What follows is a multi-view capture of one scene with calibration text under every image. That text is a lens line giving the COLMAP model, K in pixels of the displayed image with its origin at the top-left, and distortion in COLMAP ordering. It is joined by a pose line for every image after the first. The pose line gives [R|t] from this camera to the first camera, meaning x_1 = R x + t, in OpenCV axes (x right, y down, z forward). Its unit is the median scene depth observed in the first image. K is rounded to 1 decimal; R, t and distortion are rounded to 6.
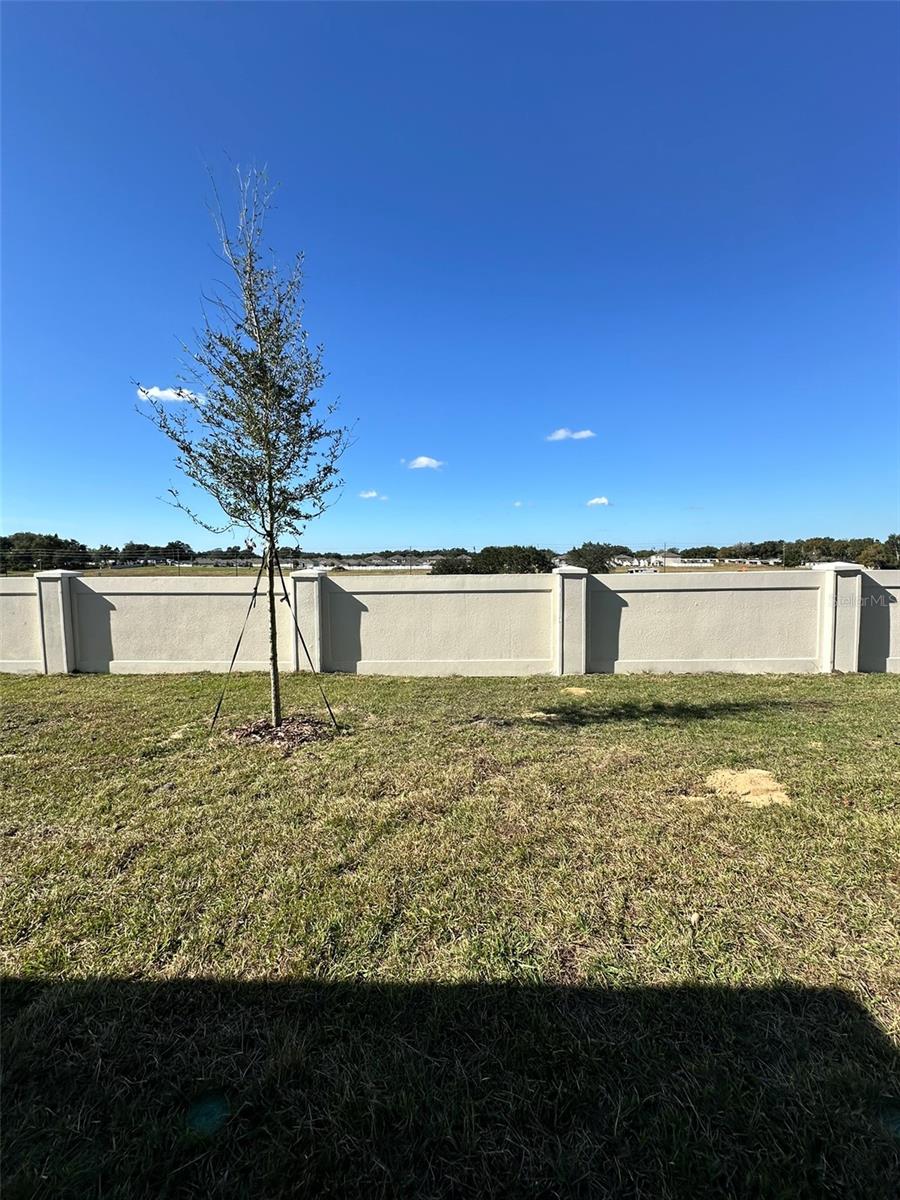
lens RADIAL K [[476.6, 0, 451.6], [0, 476.6, 602.2], [0, 0, 1]] dist [-0.002785, 0.000191]
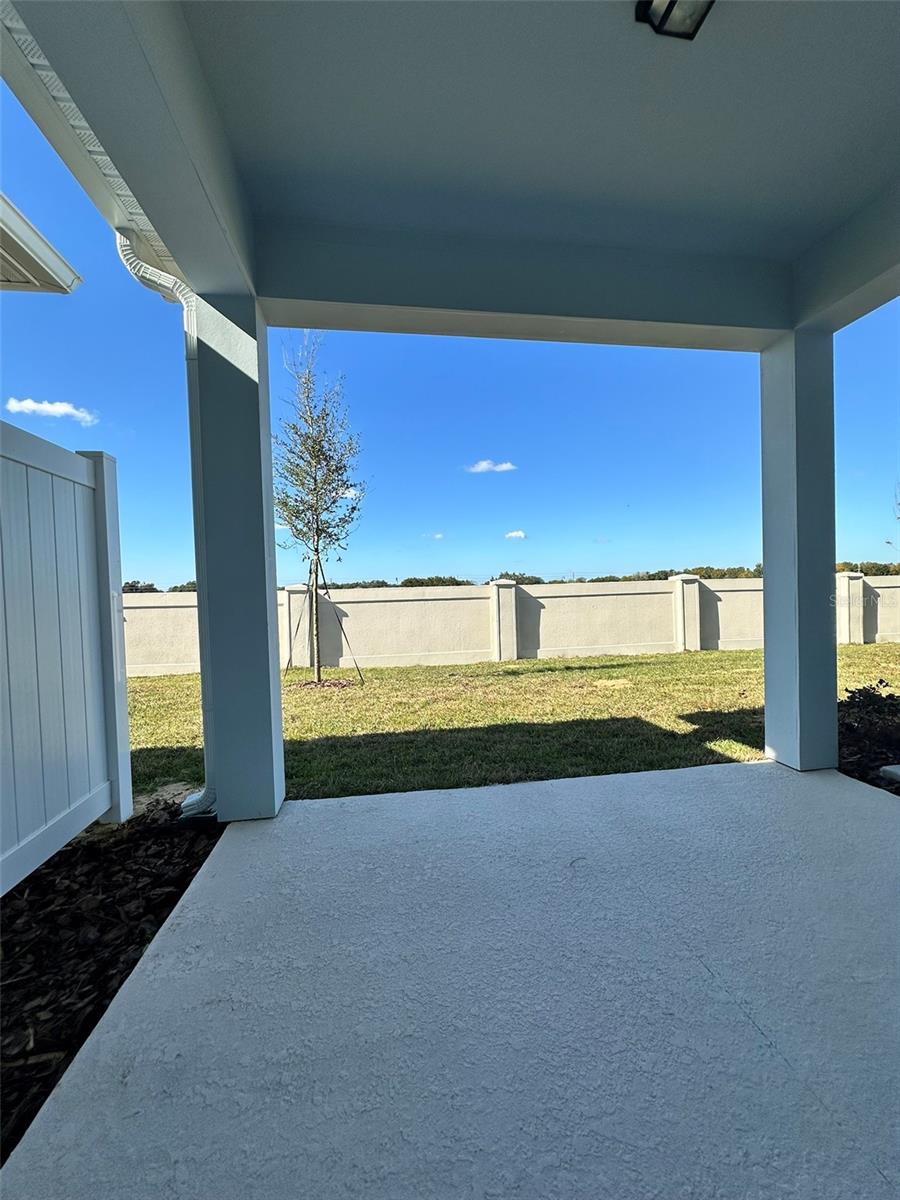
lens RADIAL K [[476.6, 0, 450.3], [0, 476.6, 601.4], [0, 0, 1]] dist [-0.002785, 0.000191]
pose [[0.986317, -0.018914, 0.163772, -0.214477], [0.030055, 0.997379, -0.065815, 0.128523], [-0.162098, 0.069837, 0.984300, -0.531630]]
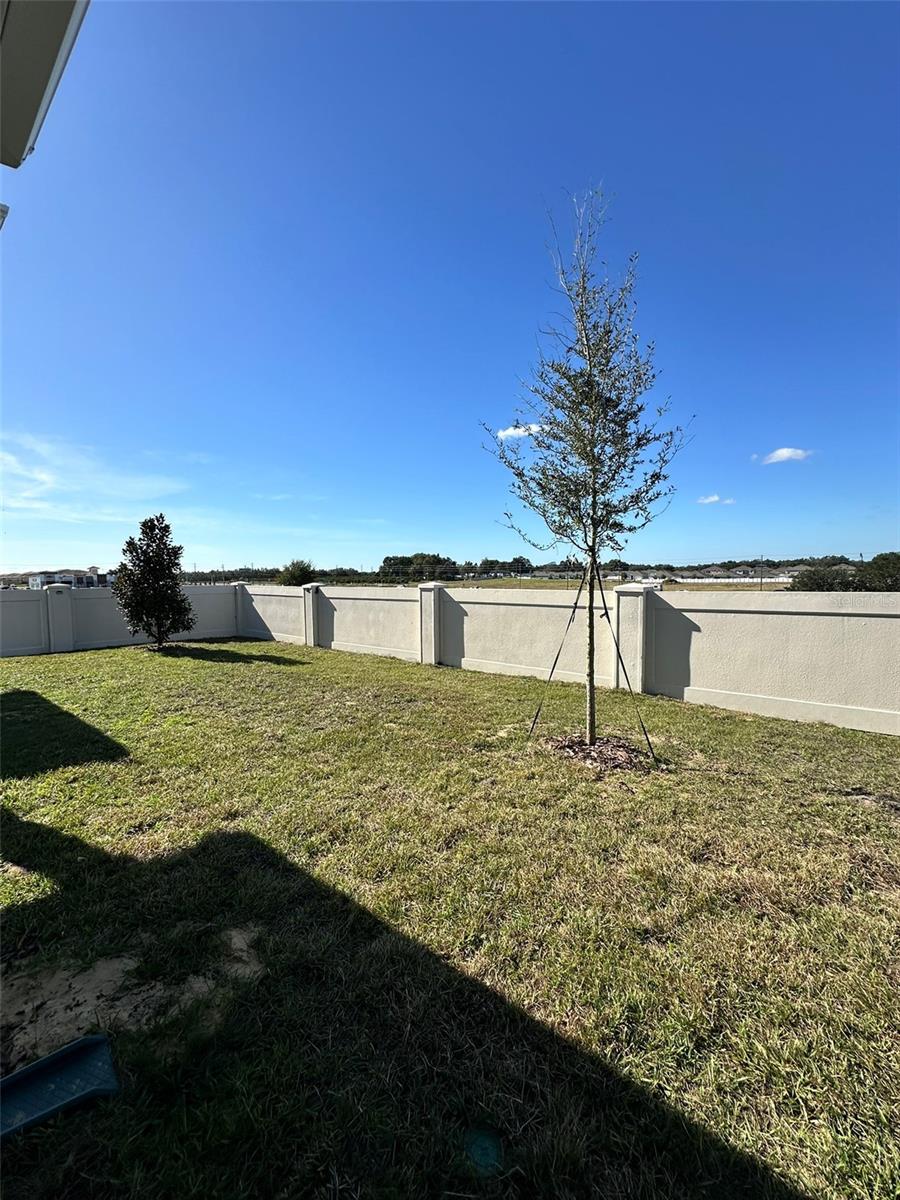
lens RADIAL K [[476.6, 0, 453.1], [0, 476.6, 599.9], [0, 0, 1]] dist [-0.002785, 0.000191]
pose [[0.790099, 0.028586, -0.612313, 0.000348], [-0.047170, 0.998785, -0.014236, -0.009738], [0.611162, 0.040131, 0.790488, 0.046450]]
